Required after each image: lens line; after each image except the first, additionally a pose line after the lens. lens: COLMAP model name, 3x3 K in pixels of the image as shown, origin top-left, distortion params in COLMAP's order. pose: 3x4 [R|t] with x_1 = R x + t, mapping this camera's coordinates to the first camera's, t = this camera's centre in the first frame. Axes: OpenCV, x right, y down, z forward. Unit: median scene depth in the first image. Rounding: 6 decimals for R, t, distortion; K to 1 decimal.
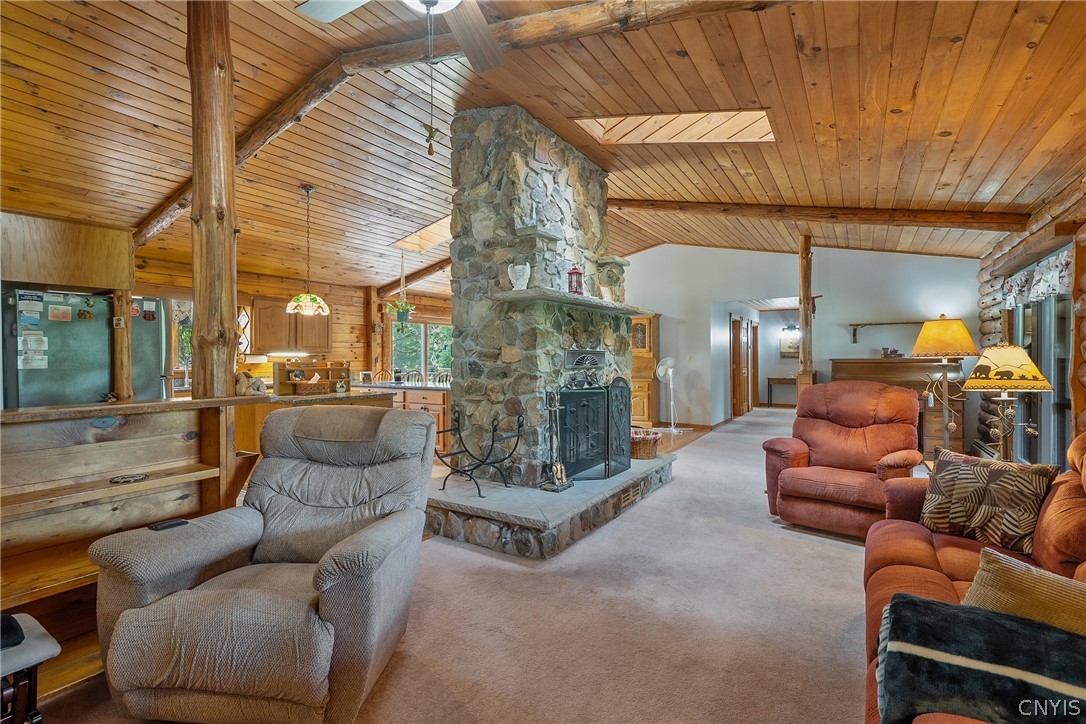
lens RADIAL K [[494.2, 0, 539.4], [0, 494.2, 358.6], [0, 0, 1]] dist [-0.003361, 0.000037]
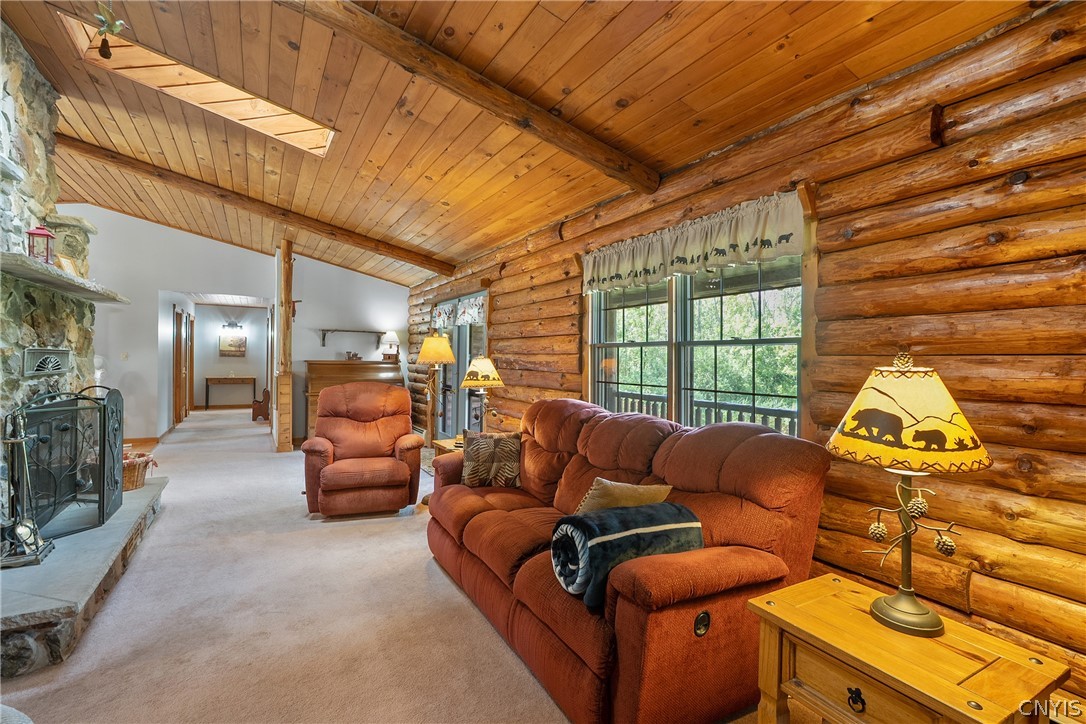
lens RADIAL K [[493.5, 0, 543.0], [0, 493.5, 362.0], [0, 0, 1]] dist [0.000418, 0.000049]
pose [[0.458242, 0.005609, 0.888810, -0.203247], [-0.017832, 0.999837, 0.002884, -0.013324], [-0.888648, -0.017171, 0.458268, 0.078674]]
